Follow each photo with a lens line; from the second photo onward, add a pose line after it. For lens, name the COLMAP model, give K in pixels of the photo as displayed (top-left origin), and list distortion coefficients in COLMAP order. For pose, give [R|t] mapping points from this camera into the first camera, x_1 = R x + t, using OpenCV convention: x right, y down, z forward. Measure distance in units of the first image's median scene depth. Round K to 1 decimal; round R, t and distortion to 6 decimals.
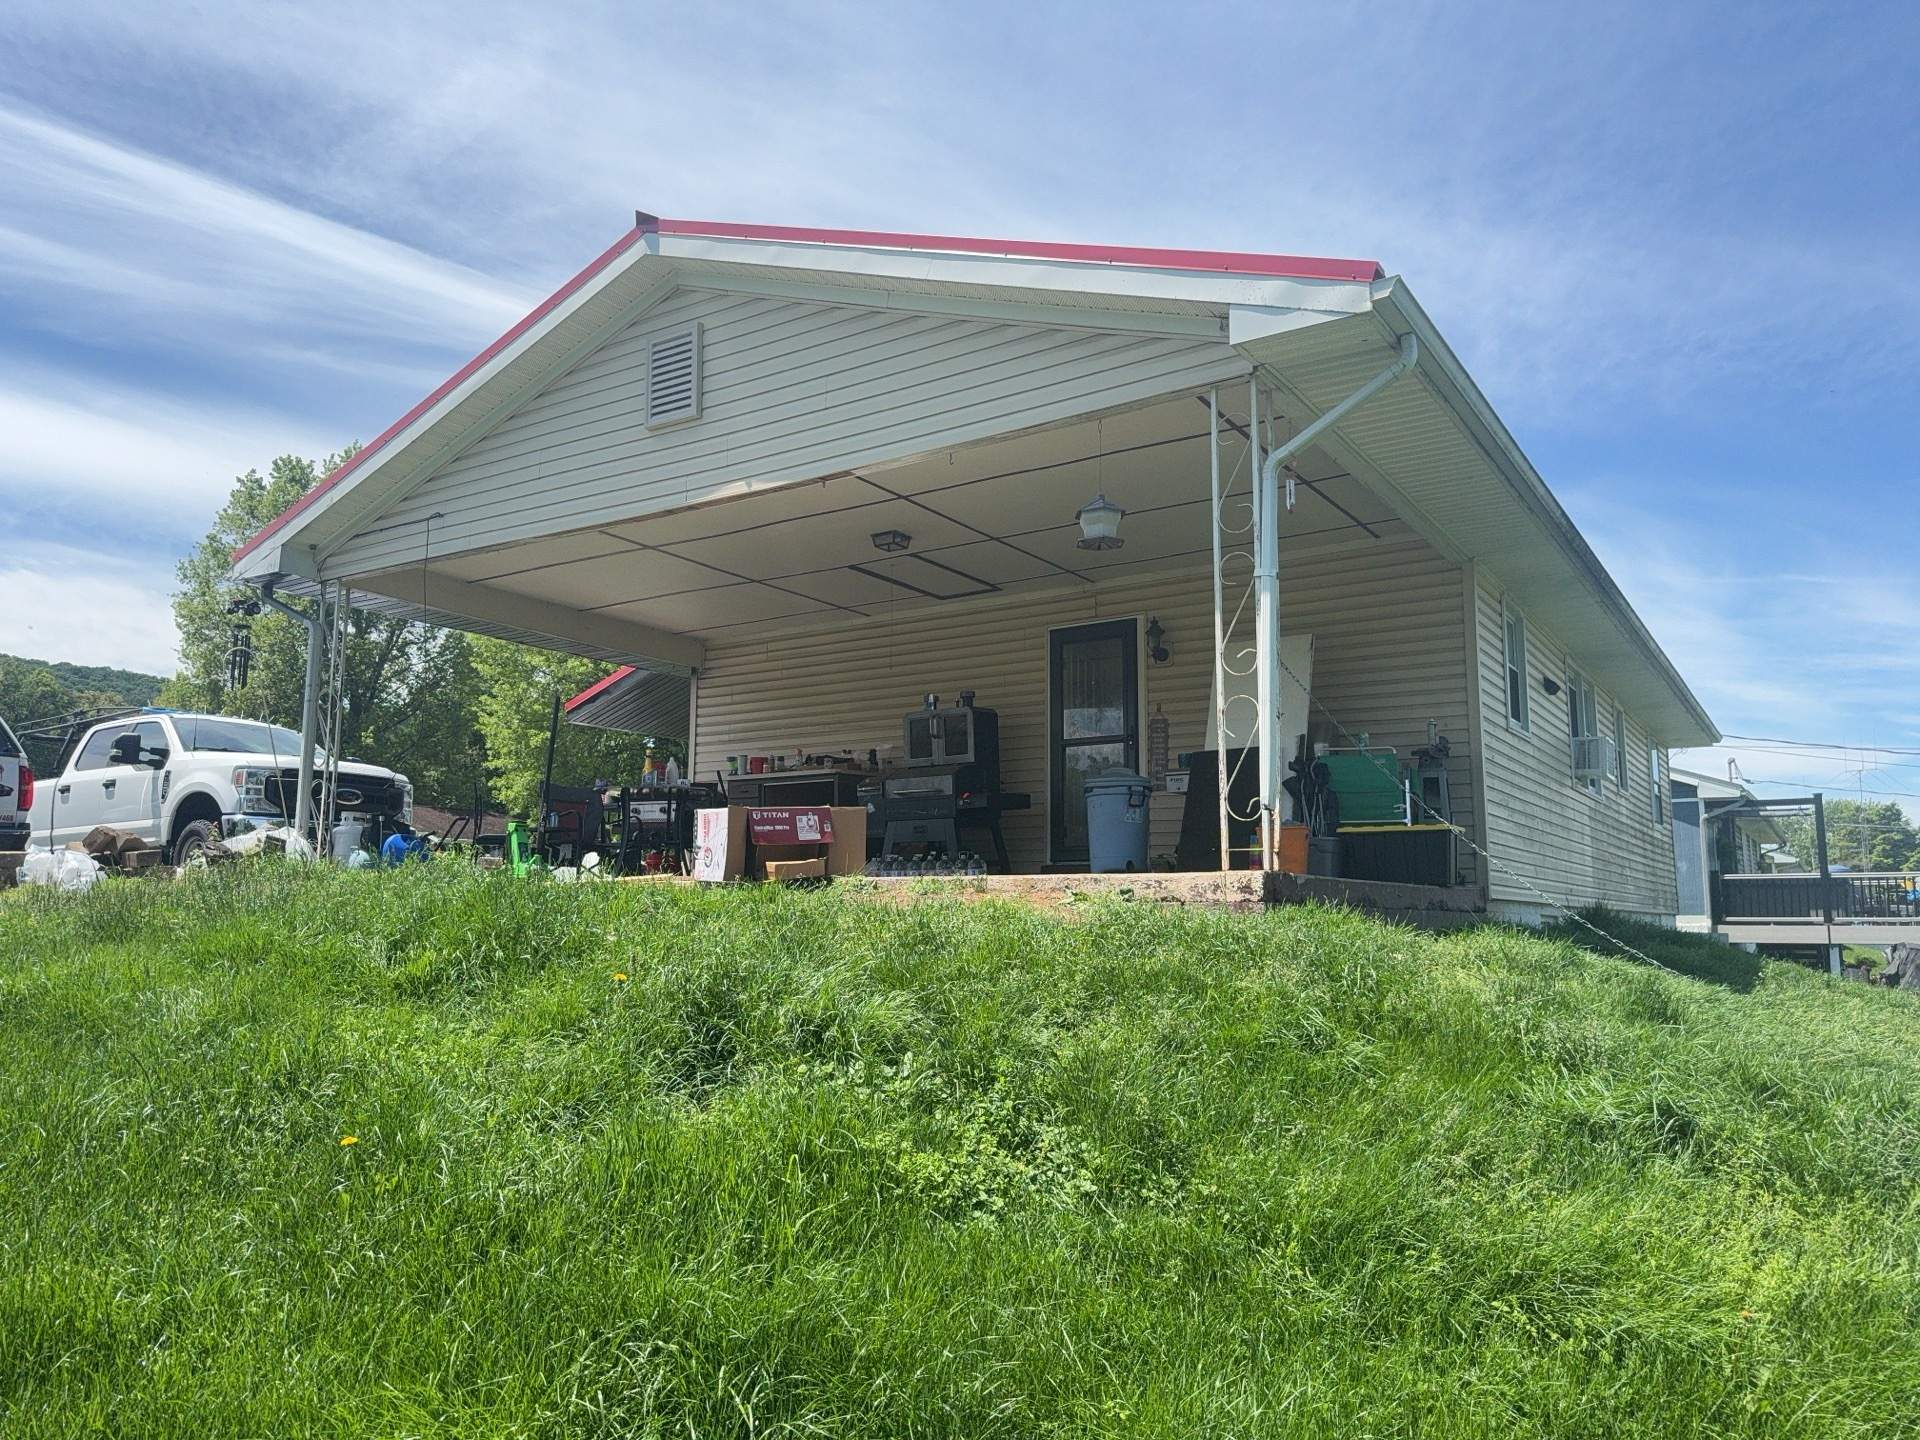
lens RADIAL K [[1343.6, 0, 959.7], [0, 1343.6, 731.9], [0, 0, 1]] dist [0.069845, -0.049680]
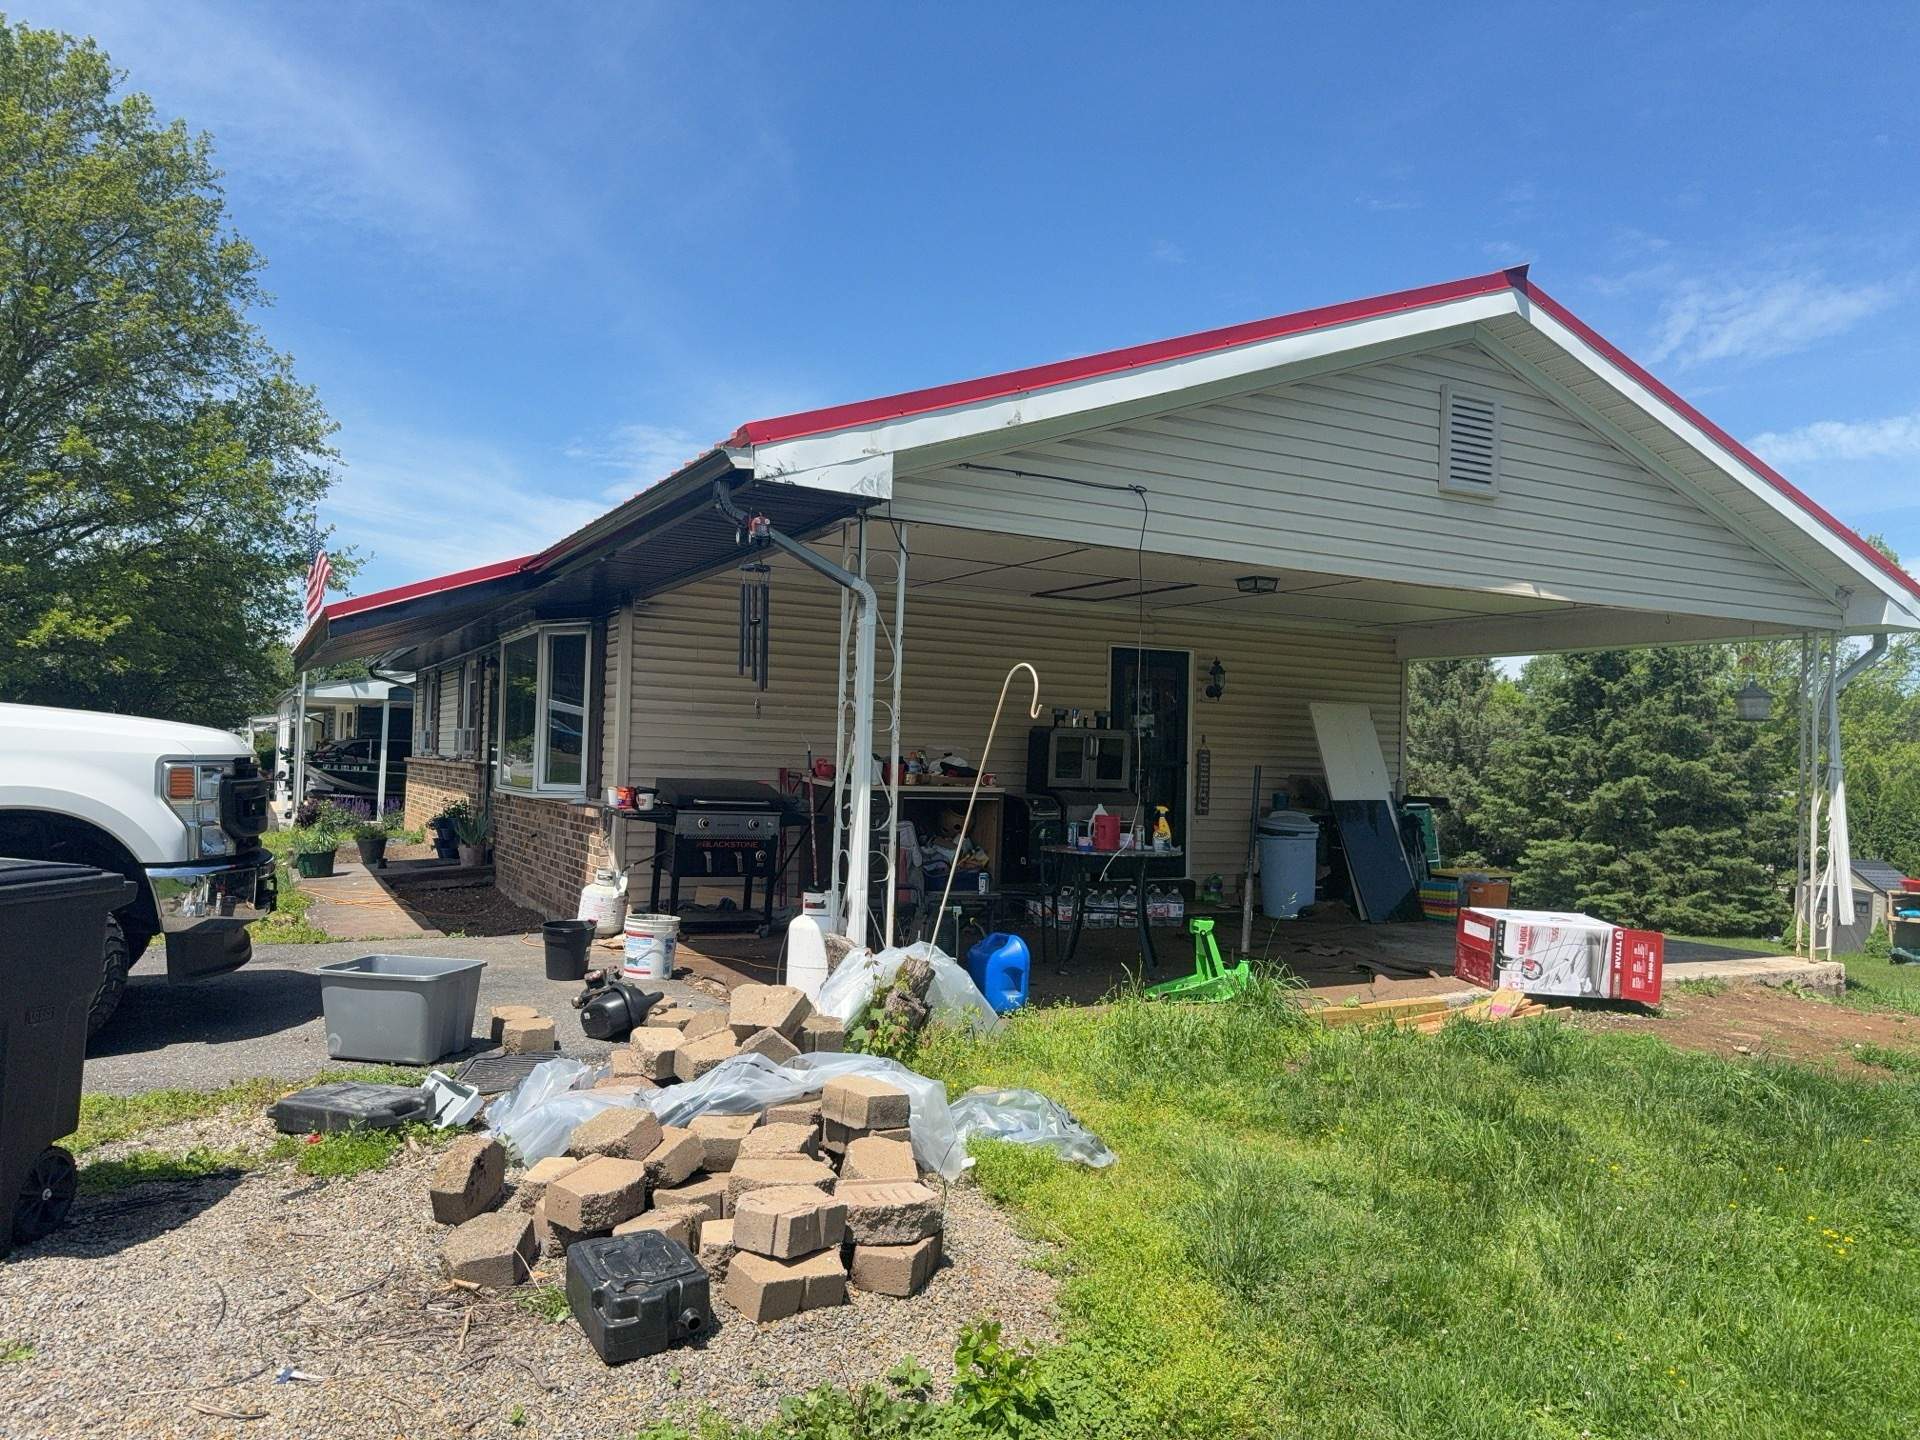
lens RADIAL K [[1343.6, 0, 962.8], [0, 1343.6, 710.4], [0, 0, 1]] dist [0.069845, -0.049680]
pose [[0.480416, 0.040790, 0.876092, -0.917125], [-0.146245, 0.988658, 0.034164, -0.049979], [-0.864762, -0.144537, 0.480932, 0.644809]]
